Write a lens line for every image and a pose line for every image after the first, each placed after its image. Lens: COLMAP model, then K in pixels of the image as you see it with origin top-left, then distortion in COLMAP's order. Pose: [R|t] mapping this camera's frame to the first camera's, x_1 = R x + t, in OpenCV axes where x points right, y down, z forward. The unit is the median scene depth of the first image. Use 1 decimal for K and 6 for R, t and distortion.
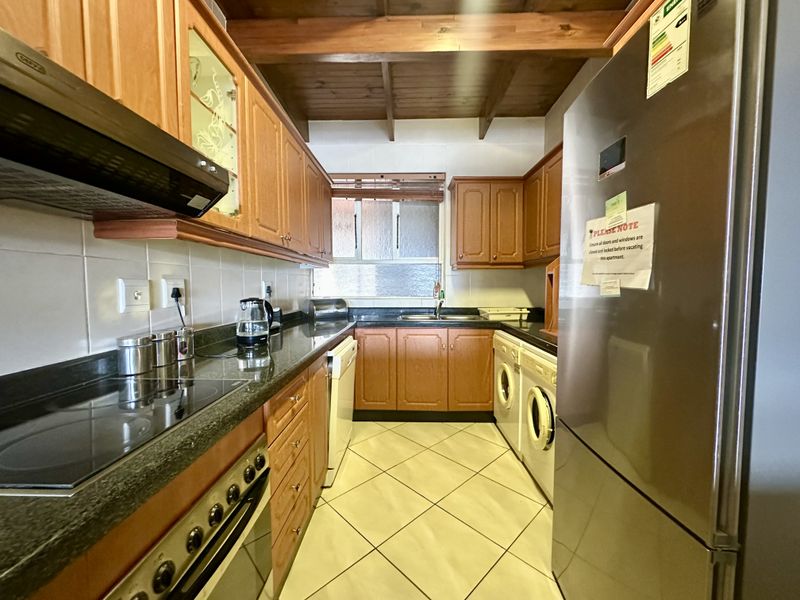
lens RADIAL K [[318.7, 0, 400.0], [0, 318.7, 300.0], [0, 0, 1]] dist [-0.001780, -0.000143]
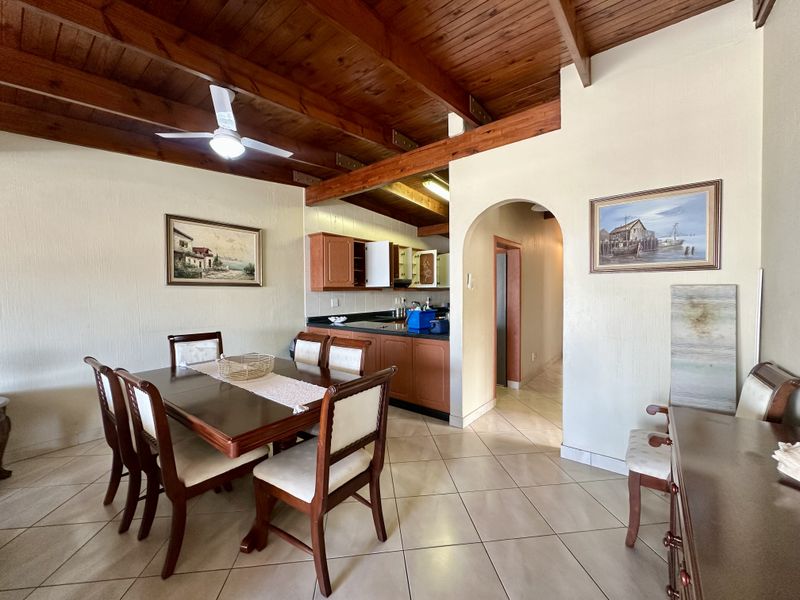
lens RADIAL K [[318.7, 0, 400.0], [0, 318.7, 300.0], [0, 0, 1]] dist [-0.001780, -0.000143]
pose [[0.796486, 0.015304, -0.604463, 1.341138], [-0.029791, 0.999459, -0.013950, 0.027448], [0.603923, 0.029119, 0.796511, -1.789982]]
